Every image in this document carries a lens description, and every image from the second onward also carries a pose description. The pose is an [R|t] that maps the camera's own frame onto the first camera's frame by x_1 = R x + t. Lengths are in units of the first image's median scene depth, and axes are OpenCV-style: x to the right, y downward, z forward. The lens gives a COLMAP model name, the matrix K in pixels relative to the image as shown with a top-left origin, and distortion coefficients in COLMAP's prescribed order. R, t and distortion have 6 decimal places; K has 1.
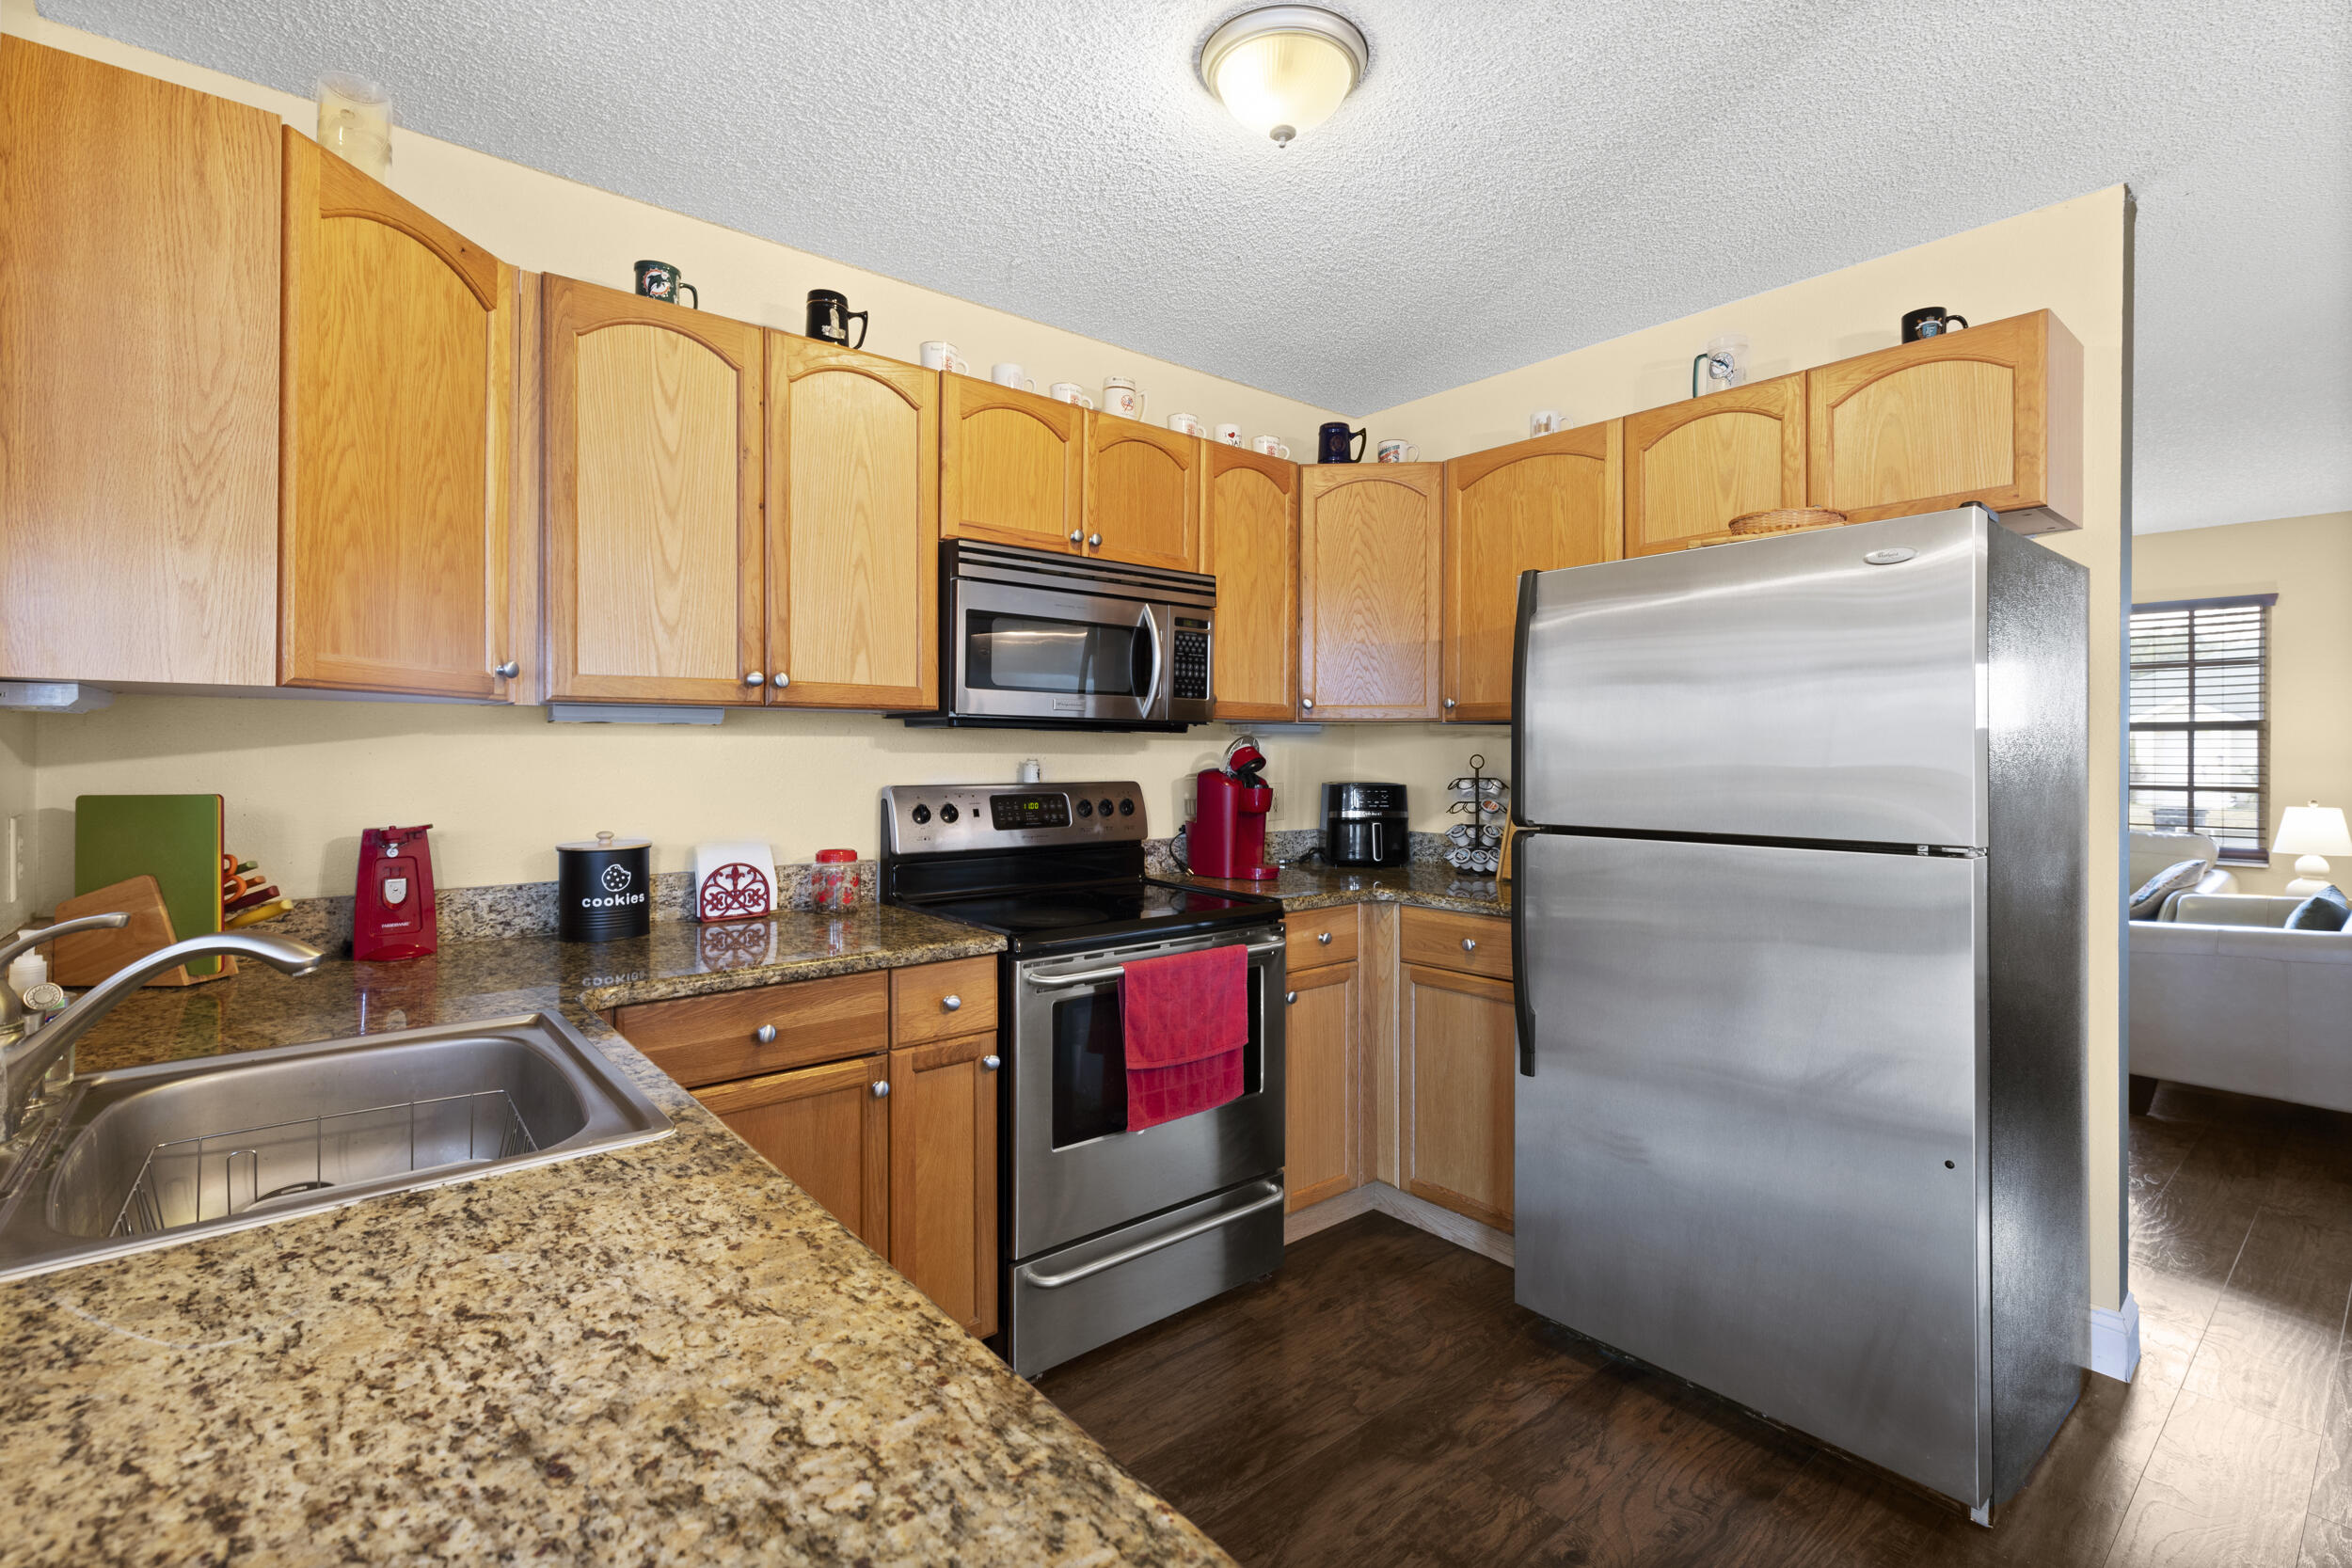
lens RADIAL K [[1068.8, 0, 1172.9], [0, 1068.8, 763.3], [0, 0, 1]] dist [0.000943, -0.000110]
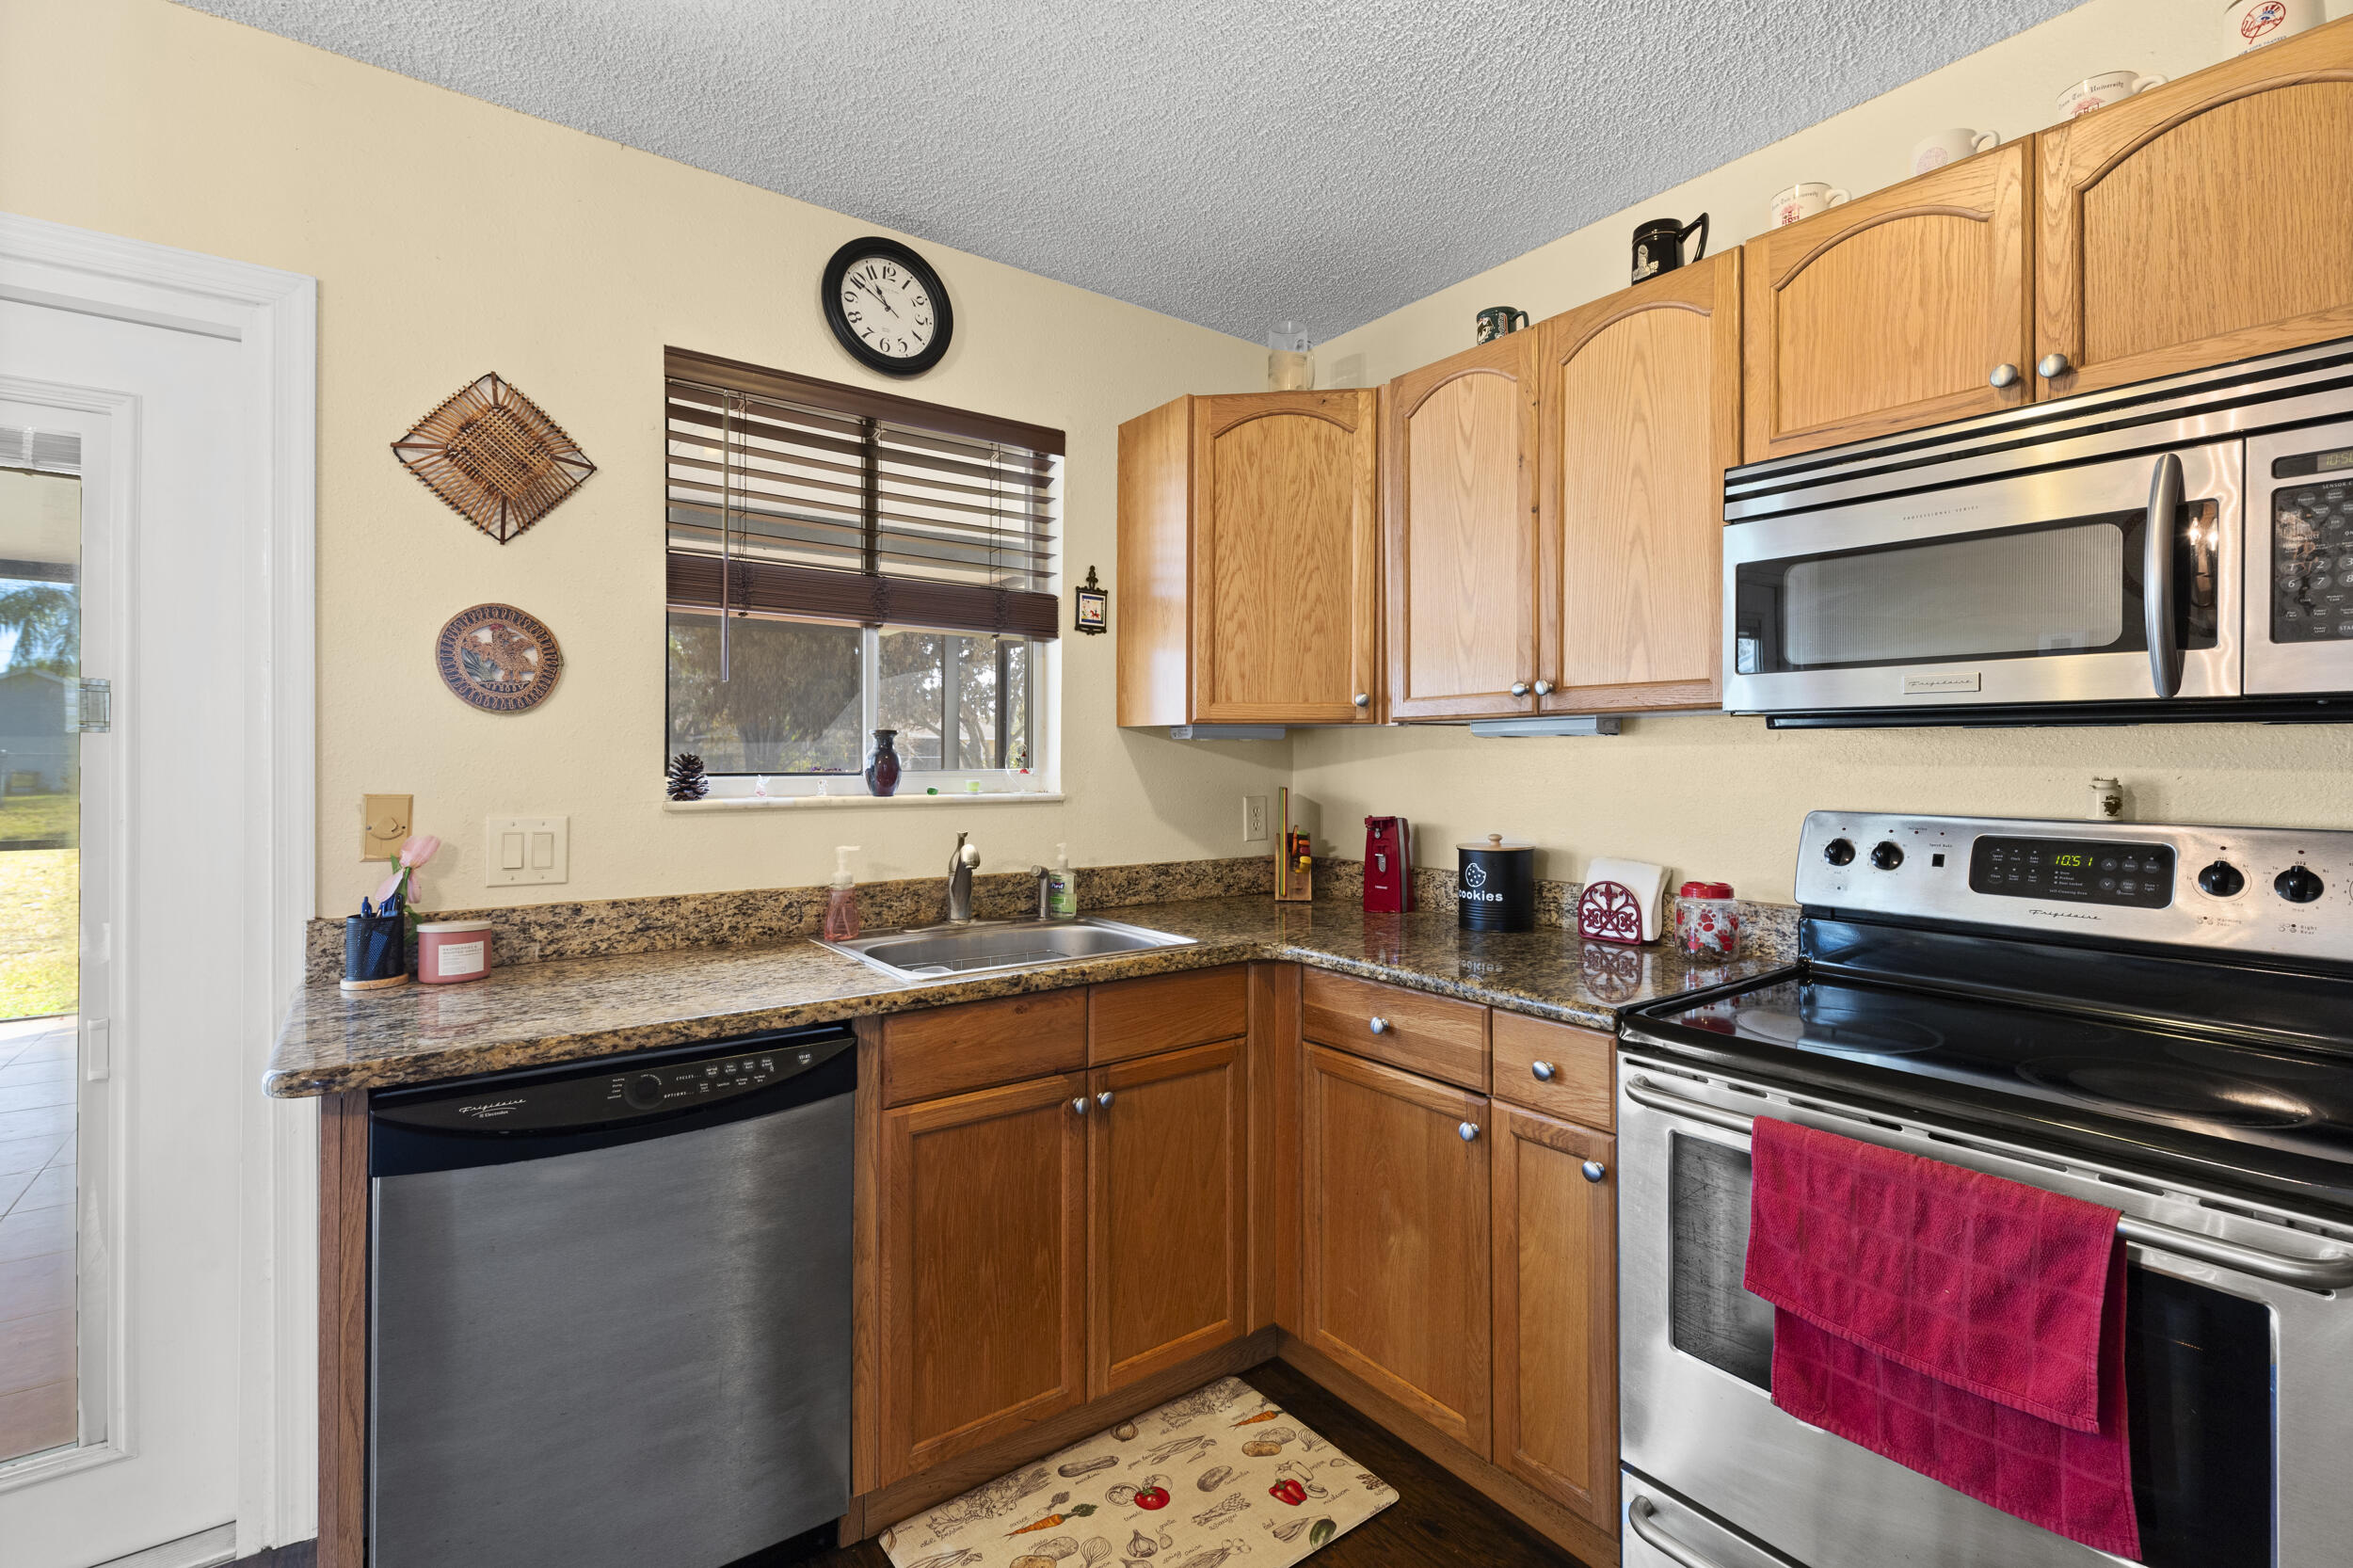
lens RADIAL K [[1069.4, 0, 1173.4], [0, 1069.4, 763.3], [0, 0, 1]] dist [0.000943, -0.000110]
pose [[-0.070248, 0.002448, -0.997527, 0.592884], [-0.013273, 0.999906, 0.003389, -0.009020], [0.997441, 0.013478, -0.070209, 0.728050]]
